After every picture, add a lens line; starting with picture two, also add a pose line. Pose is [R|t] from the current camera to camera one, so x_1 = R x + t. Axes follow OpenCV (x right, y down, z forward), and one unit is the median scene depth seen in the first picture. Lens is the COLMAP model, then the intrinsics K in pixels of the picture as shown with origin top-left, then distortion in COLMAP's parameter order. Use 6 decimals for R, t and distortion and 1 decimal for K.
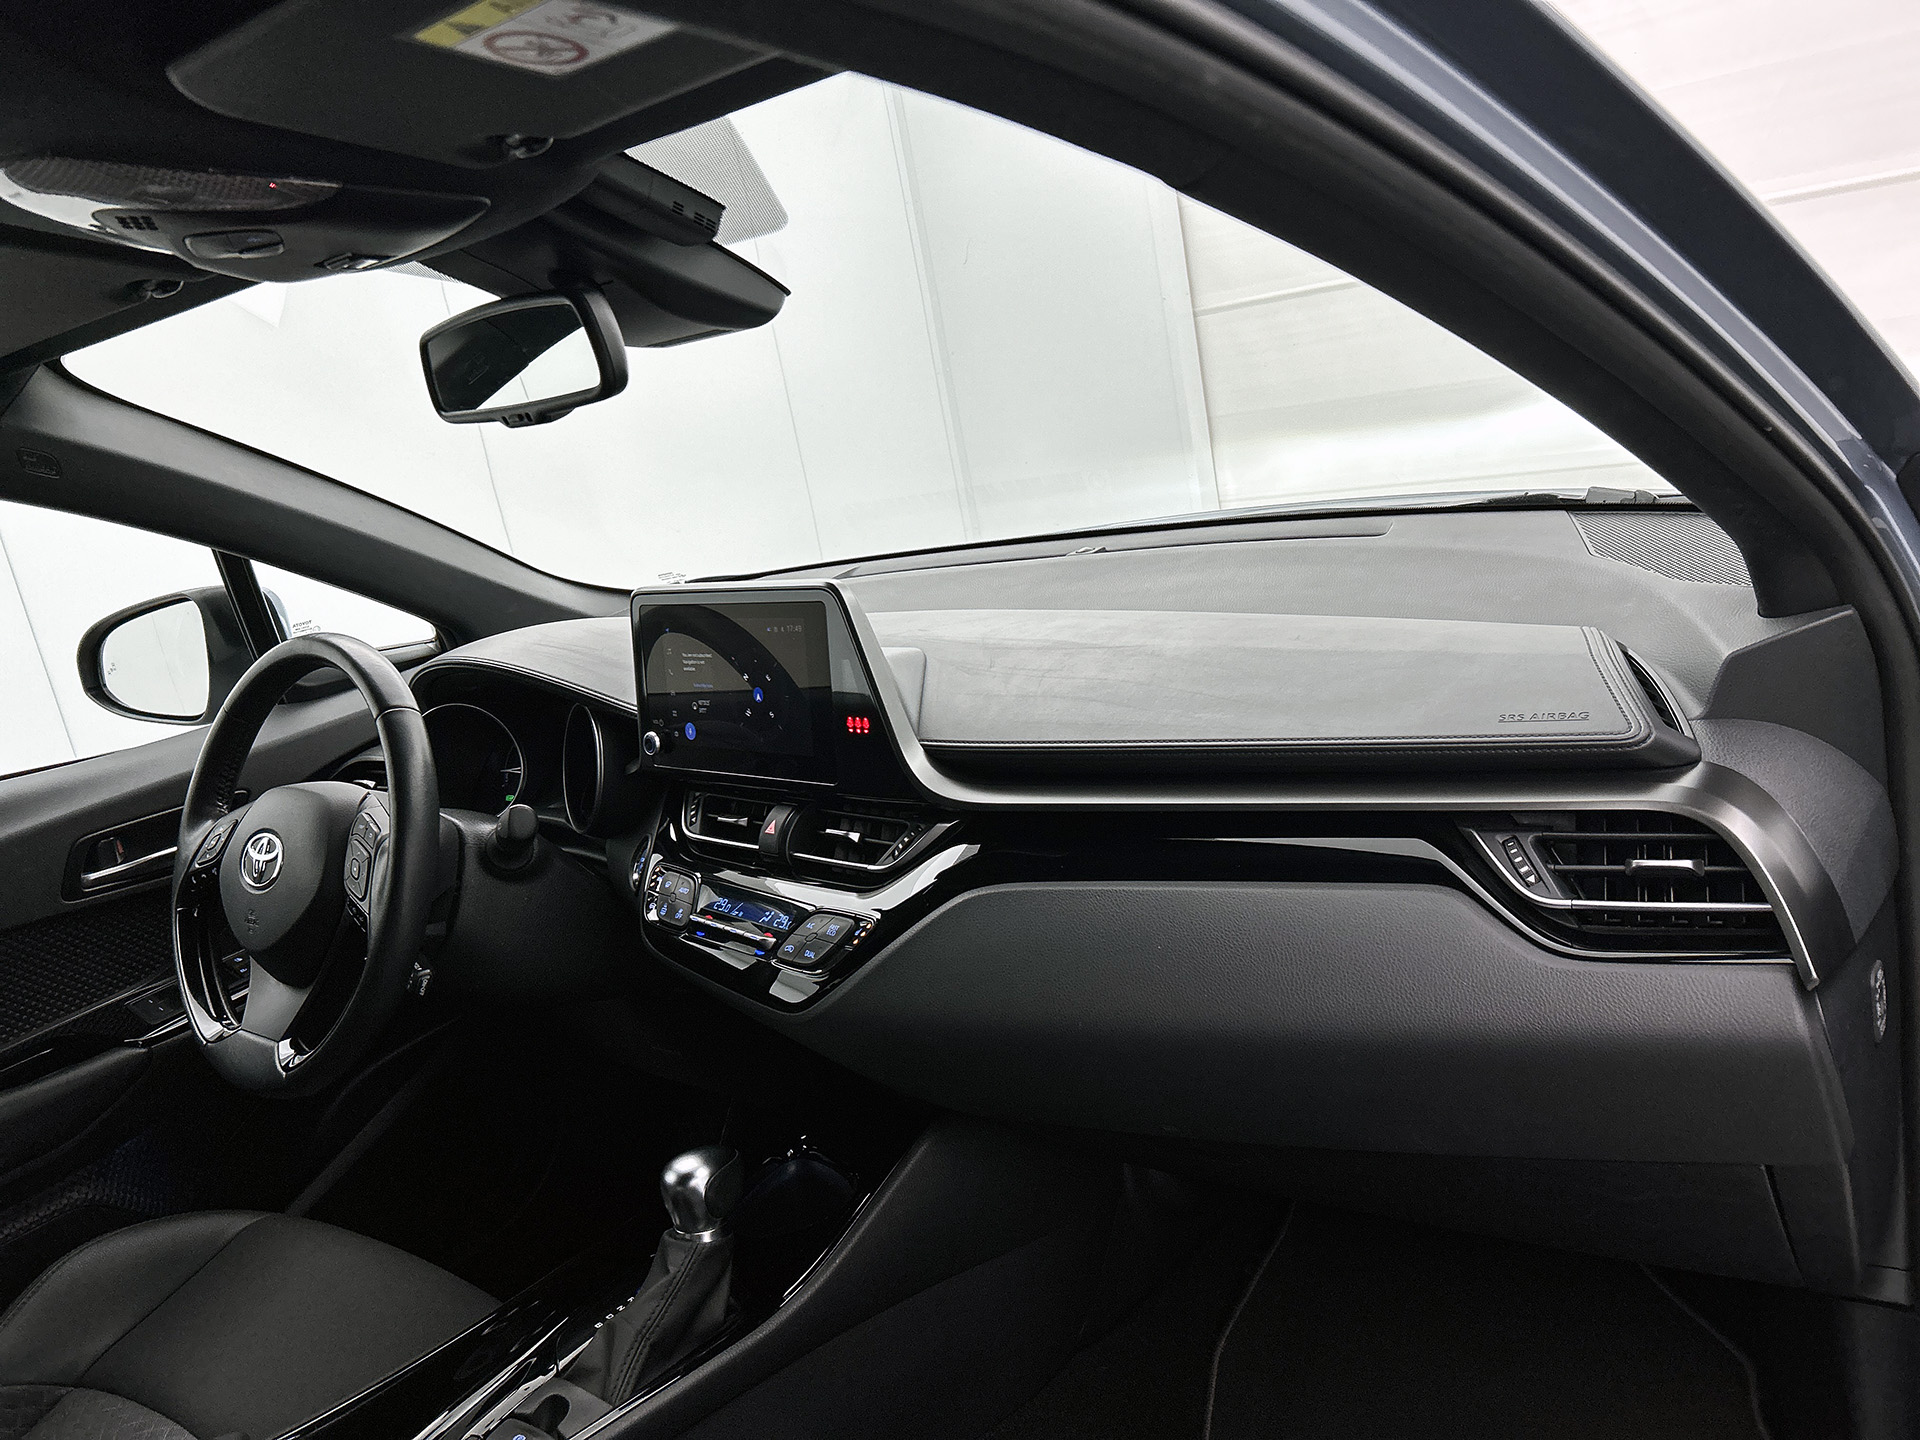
lens RADIAL K [[1439.5, 0, 960.0], [0, 1439.5, 720.0], [0, 0, 1]] dist [0.045580, -0.099133]
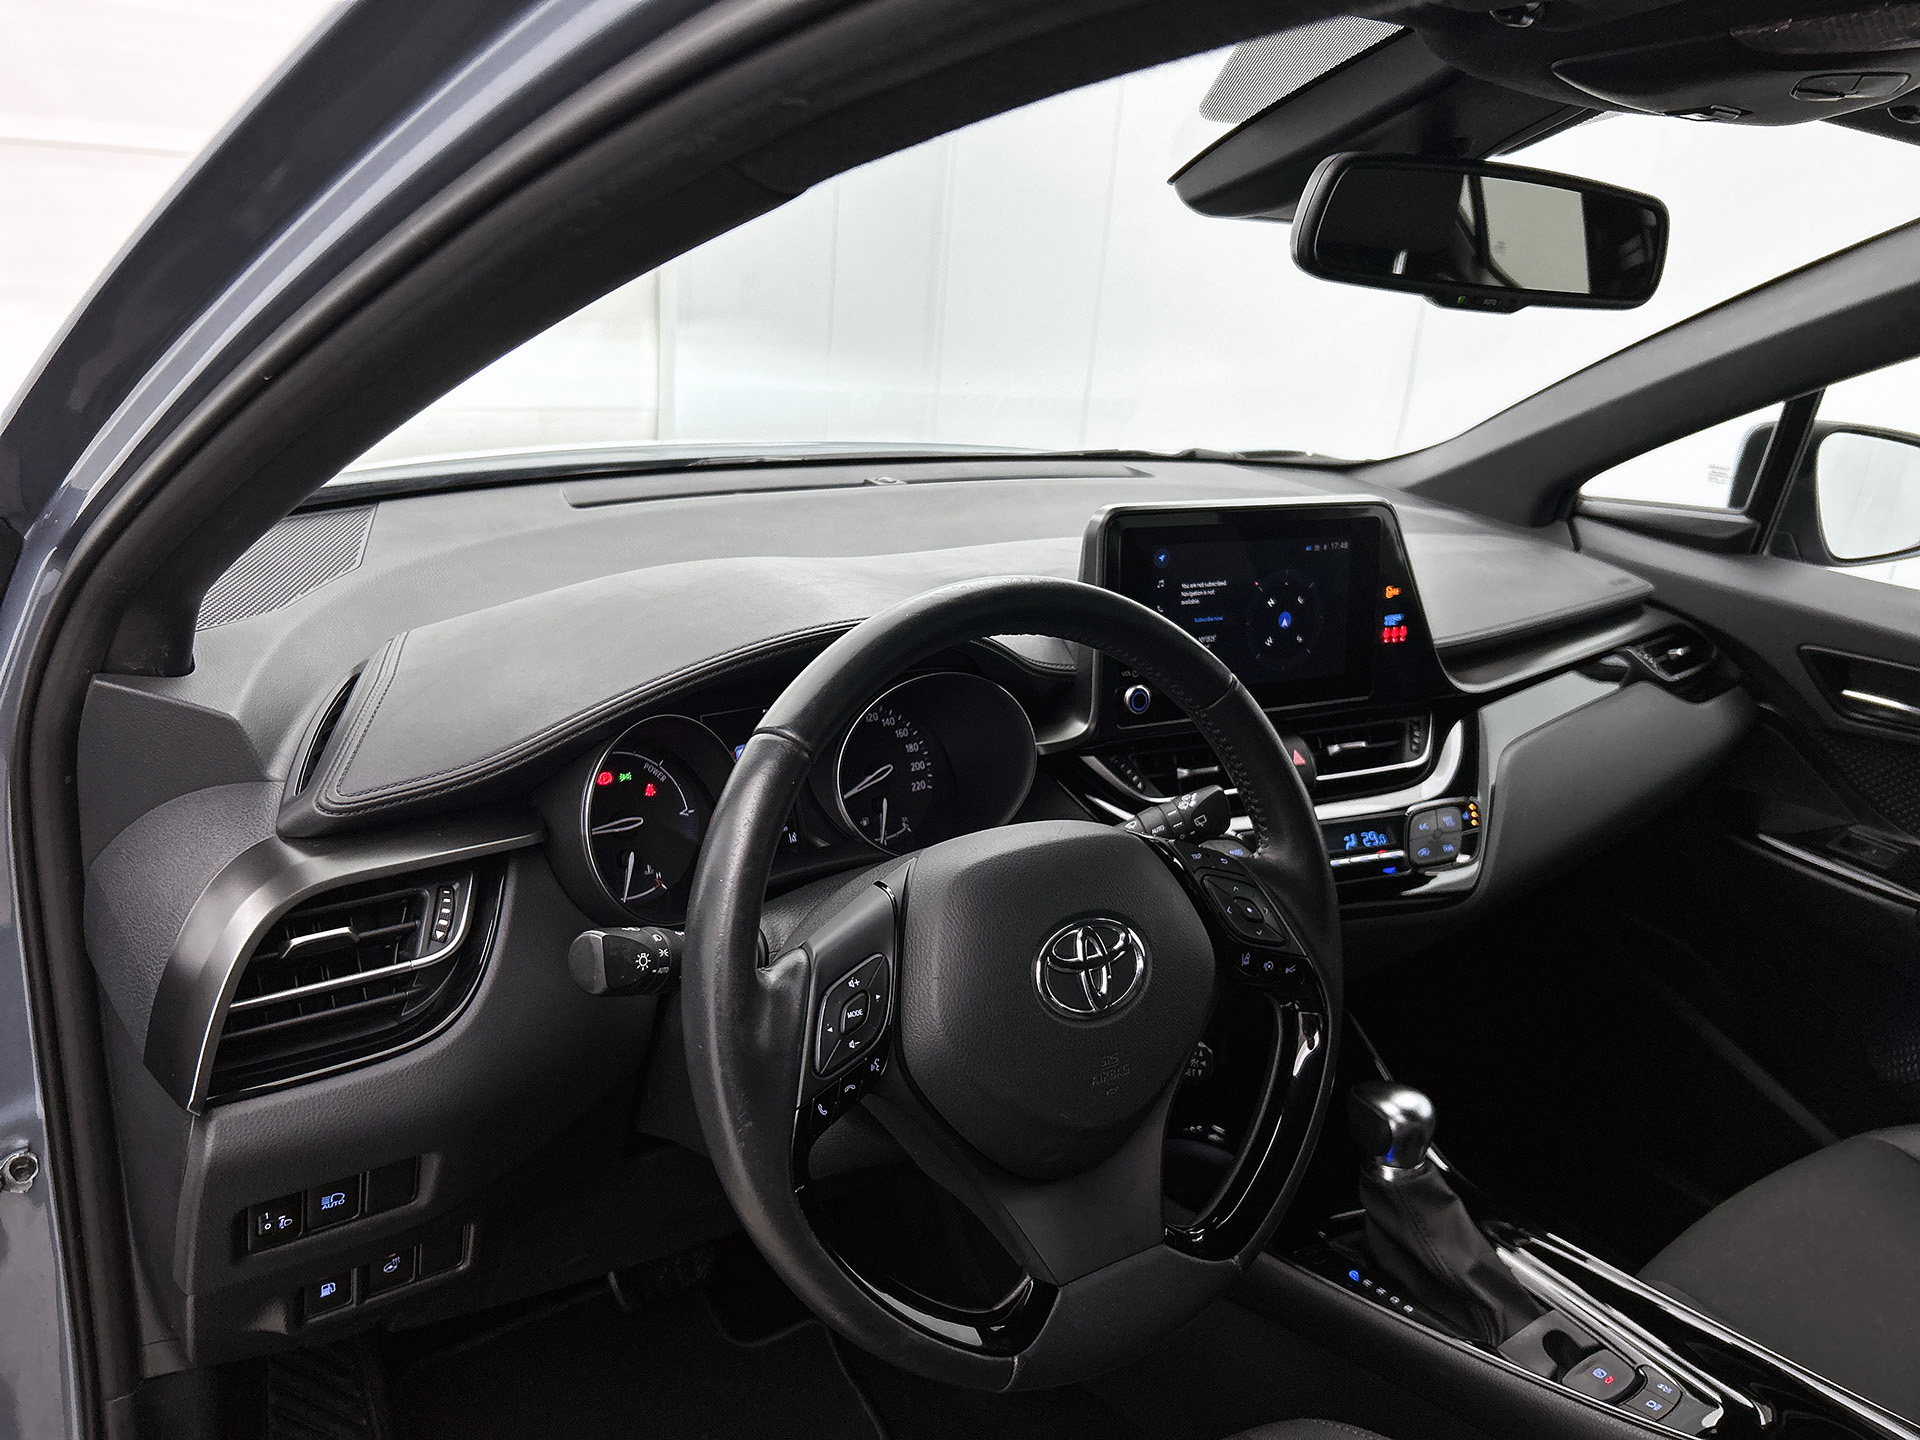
lens RADIAL K [[1438.6, 0, 954.0], [0, 1438.6, 753.3], [0, 0, 1]] dist [0.090215, -0.098002]
pose [[0.268659, -0.142736, 0.952601, -1.131939], [0.107719, 0.987208, 0.117542, -0.067251], [-0.957193, 0.071034, 0.280598, 0.970538]]
